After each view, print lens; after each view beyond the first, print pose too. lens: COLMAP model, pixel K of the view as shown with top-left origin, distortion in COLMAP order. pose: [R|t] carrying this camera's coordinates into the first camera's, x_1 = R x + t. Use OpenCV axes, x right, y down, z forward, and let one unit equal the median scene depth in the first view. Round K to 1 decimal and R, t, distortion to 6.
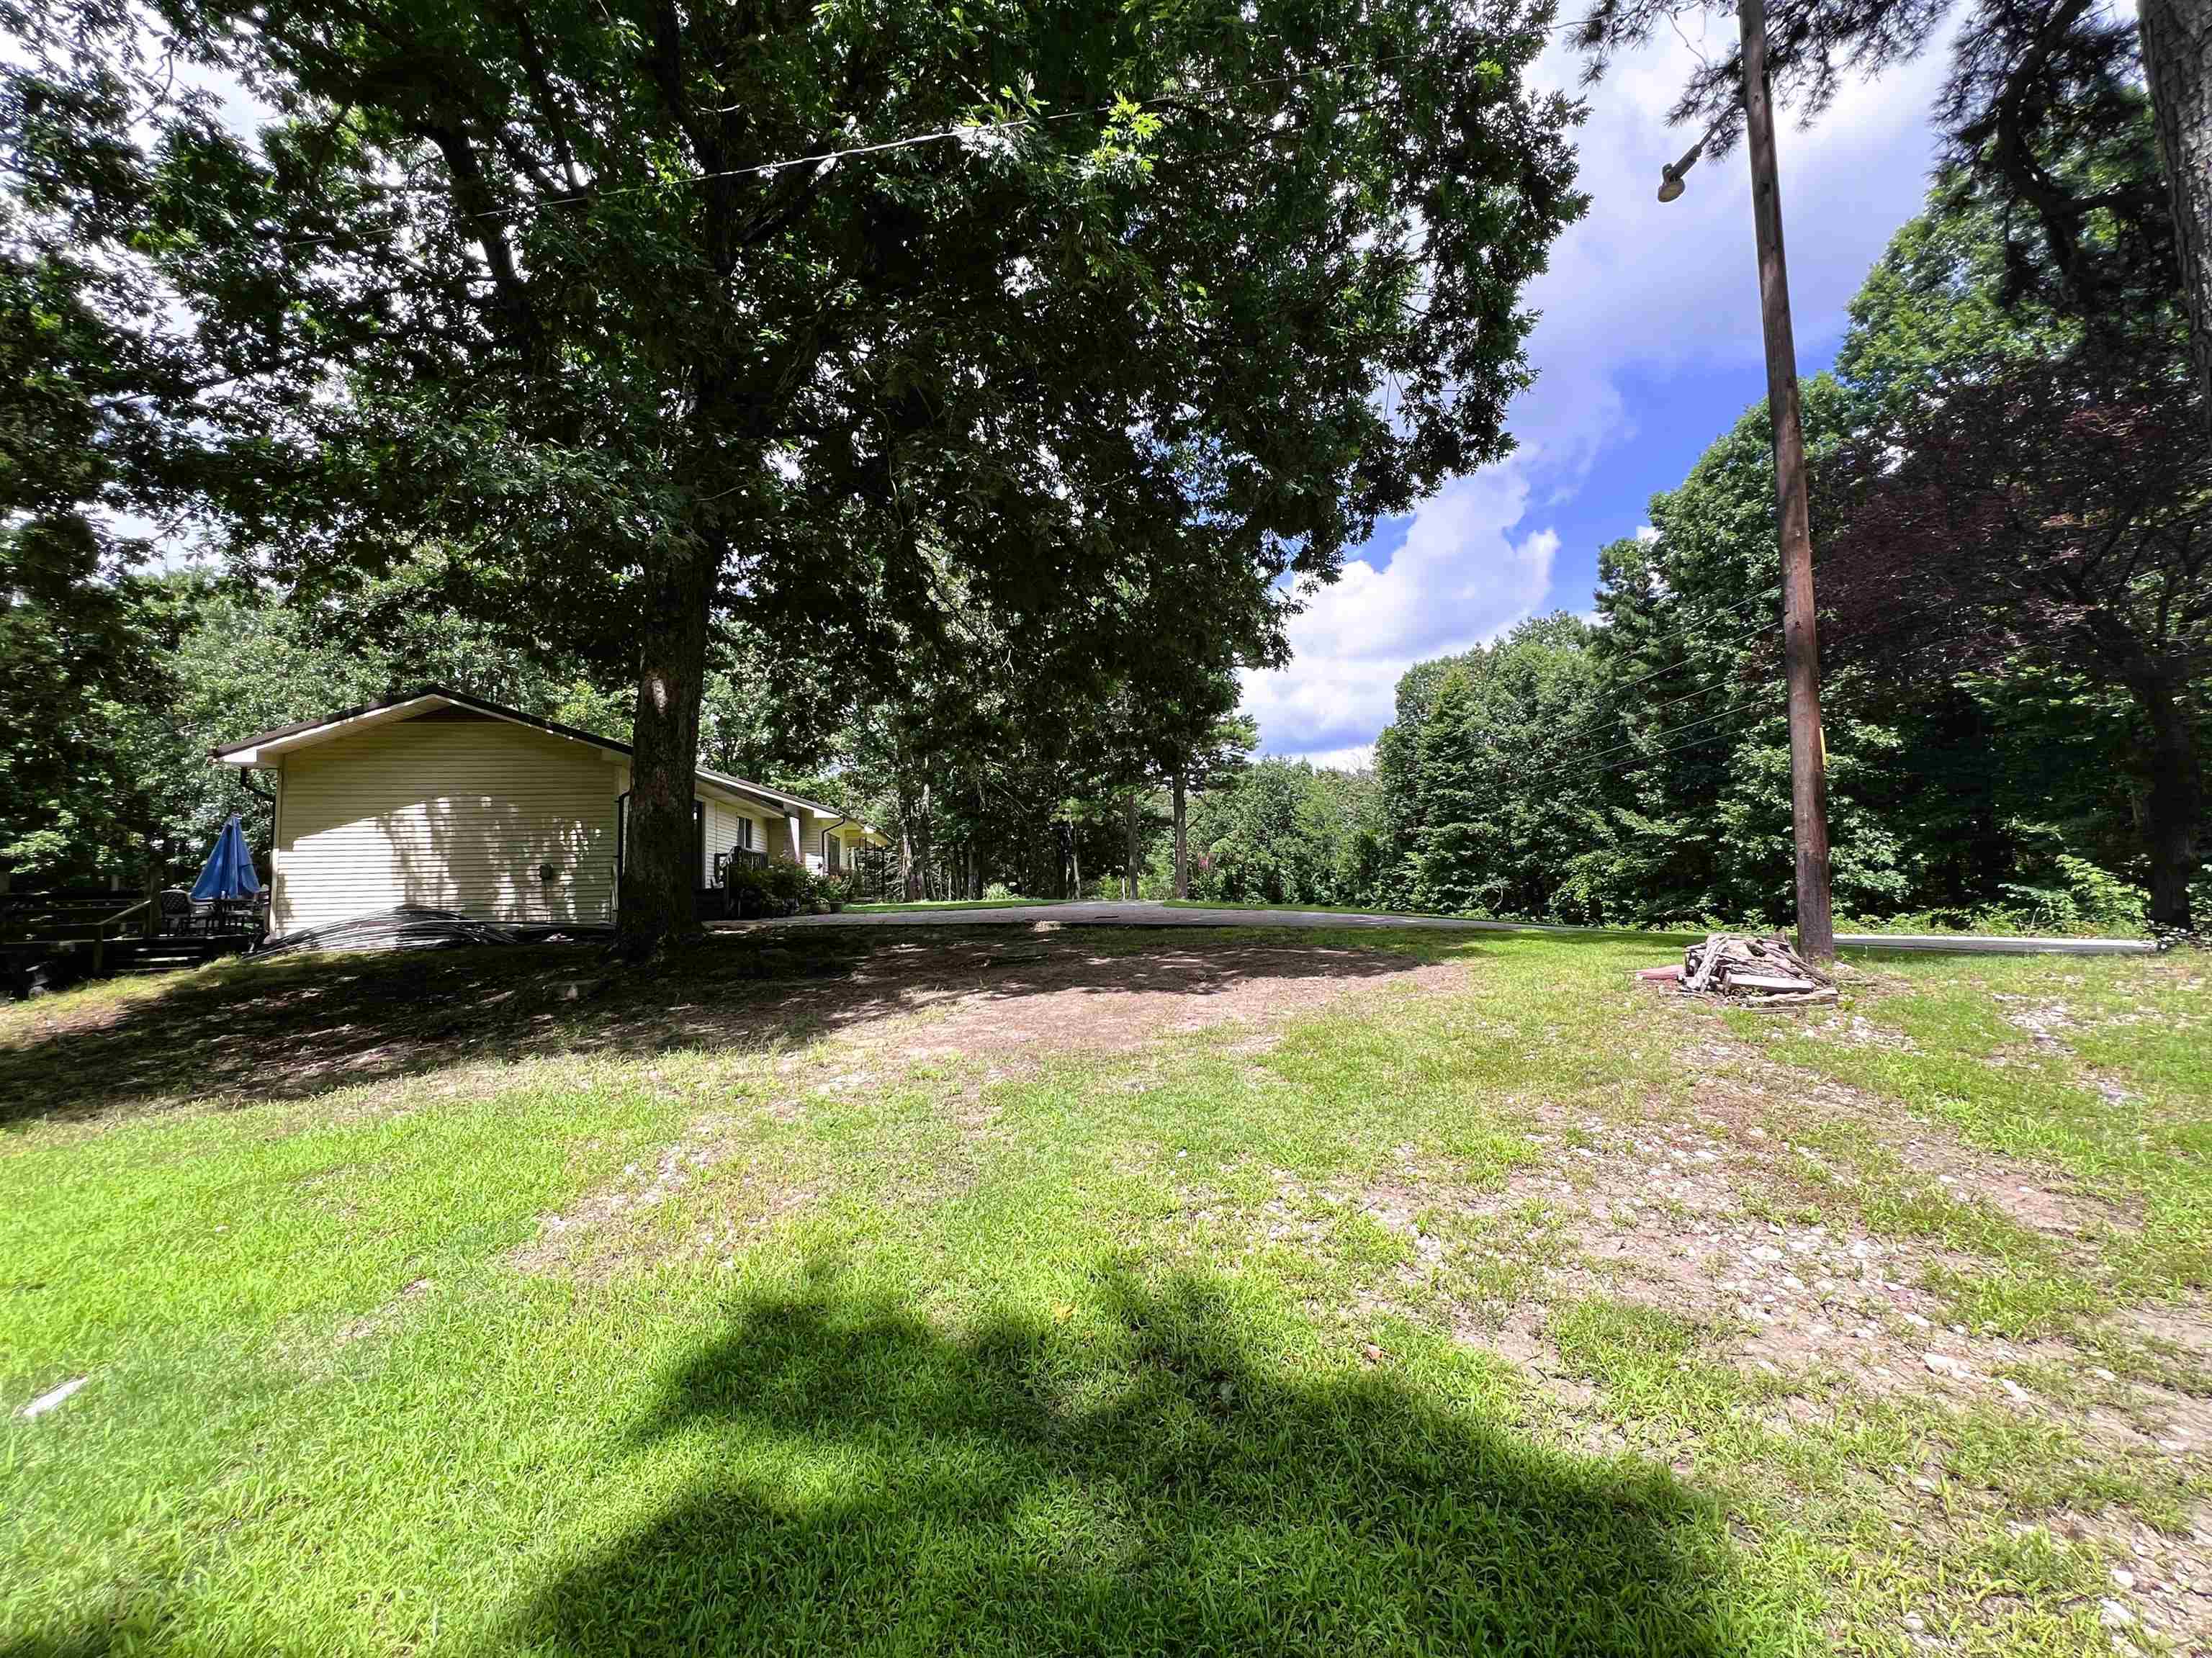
lens RADIAL K [[892.0, 0, 1088.4], [0, 892.0, 828.5], [0, 0, 1]] dist [0.001623, 0.000372]
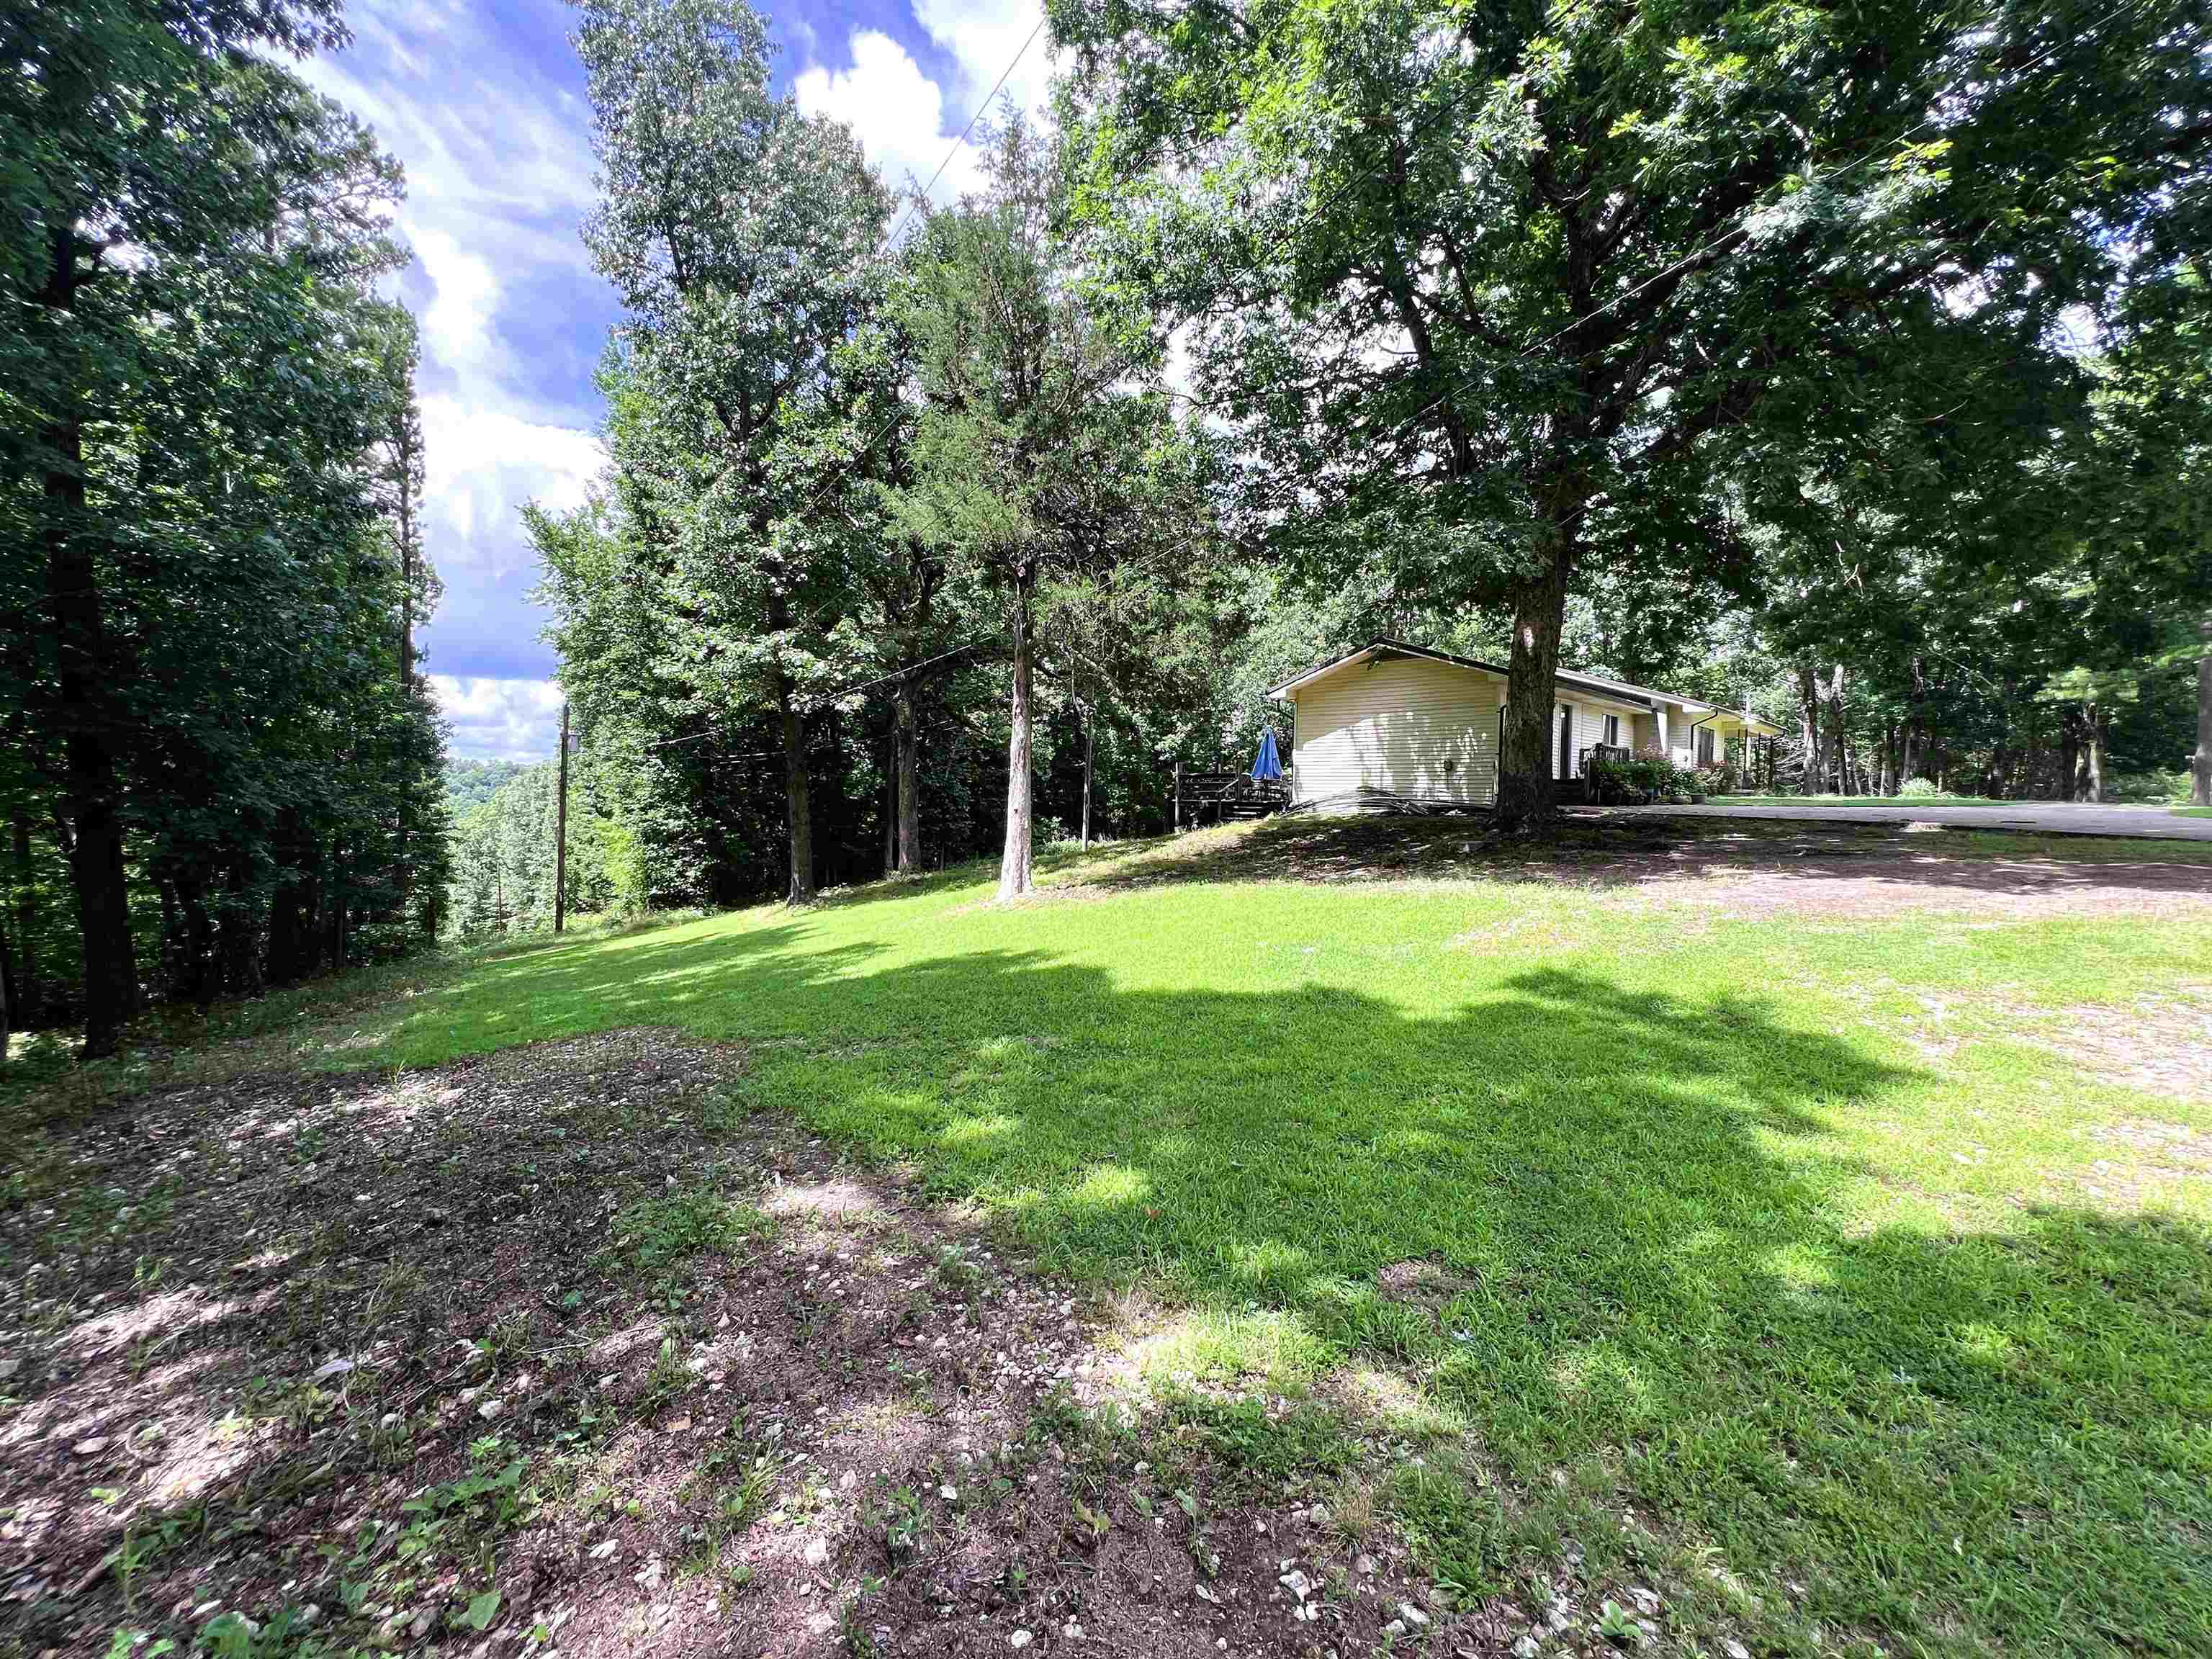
lens RADIAL K [[892.1, 0, 1090.5], [0, 892.1, 830.3], [0, 0, 1]] dist [0.001623, 0.000372]
pose [[0.608698, 0.067967, -0.790486, 0.162469], [0.037297, 0.992771, 0.114080, -0.030851], [0.792525, -0.098923, 0.601763, -0.293591]]
